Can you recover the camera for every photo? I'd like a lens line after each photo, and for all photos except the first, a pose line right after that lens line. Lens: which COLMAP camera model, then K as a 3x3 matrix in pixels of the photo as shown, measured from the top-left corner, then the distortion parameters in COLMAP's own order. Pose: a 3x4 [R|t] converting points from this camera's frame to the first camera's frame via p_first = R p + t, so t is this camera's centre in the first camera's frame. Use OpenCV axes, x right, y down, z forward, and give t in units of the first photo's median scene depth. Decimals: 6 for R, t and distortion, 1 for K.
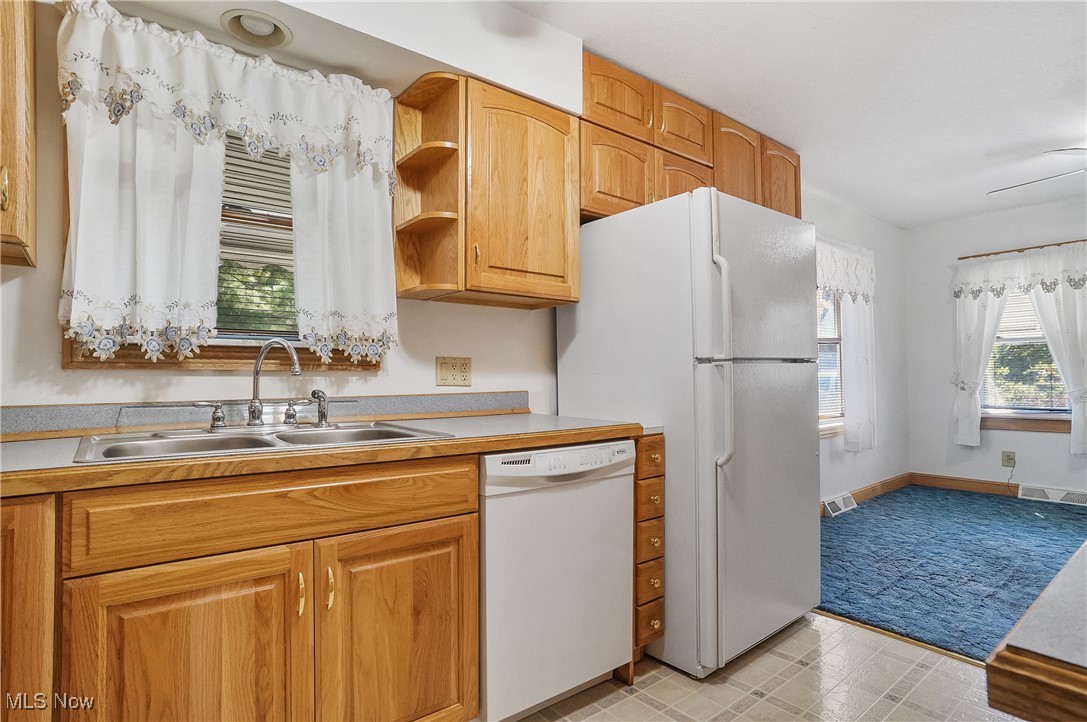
lens RADIAL K [[566.2, 0, 542.0], [0, 566.2, 368.9], [0, 0, 1]] dist [-0.079734, 0.044077]
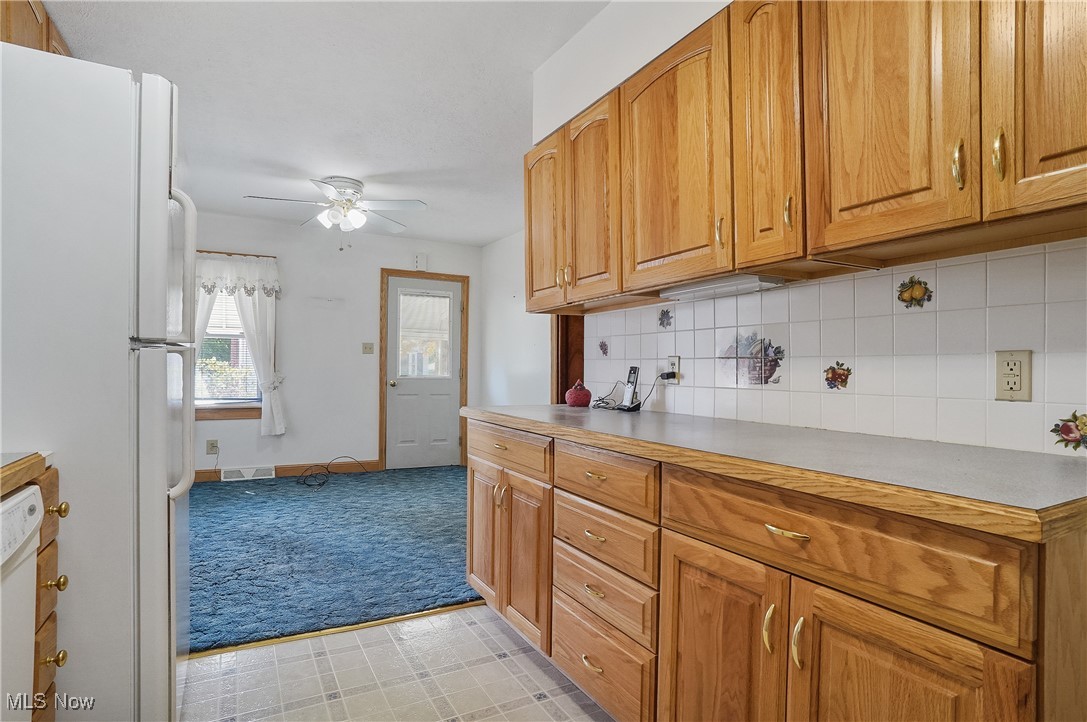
lens RADIAL K [[571.5, 0, 539.9], [0, 571.5, 376.0], [0, 0, 1]] dist [-0.077750, 0.044704]
pose [[0.174910, -0.000489, 0.984584, -0.156014], [-0.026696, 0.999630, 0.005239, 0.005056], [-0.984222, -0.027201, 0.174832, 0.261563]]
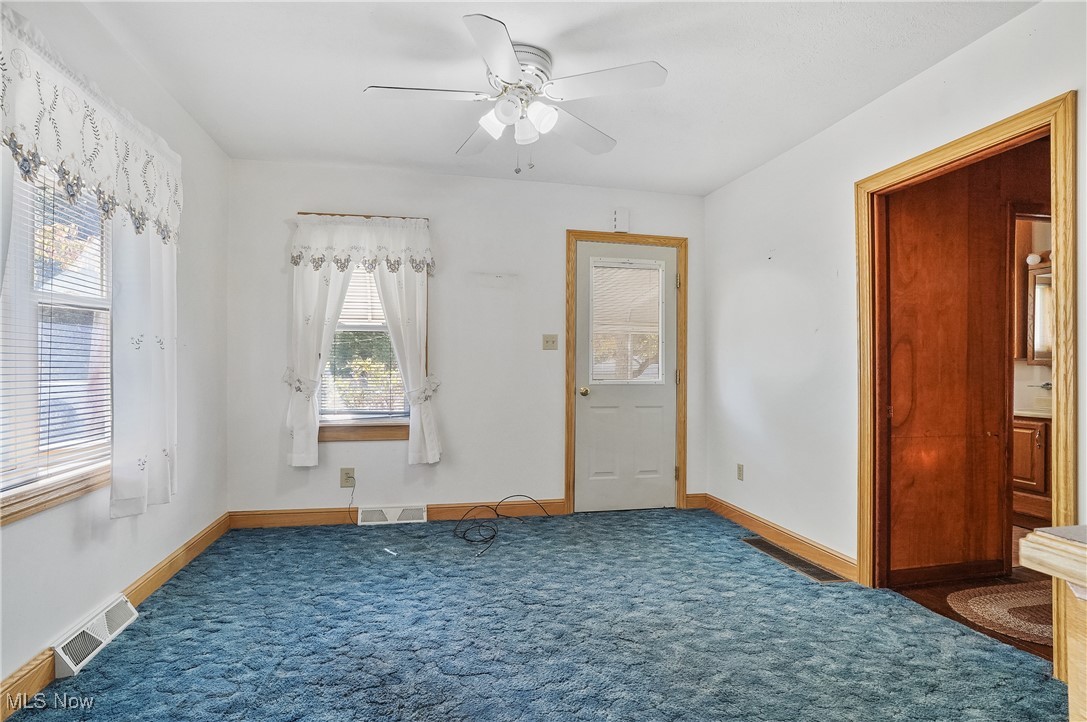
lens RADIAL K [[566.2, 0, 542.0], [0, 566.2, 368.9], [0, 0, 1]] dist [-0.079734, 0.044077]
pose [[0.436876, 0.010940, 0.899455, 0.351533], [-0.021721, 0.999763, -0.001610, 0.004104], [-0.899259, -0.018833, 0.437010, 0.565096]]
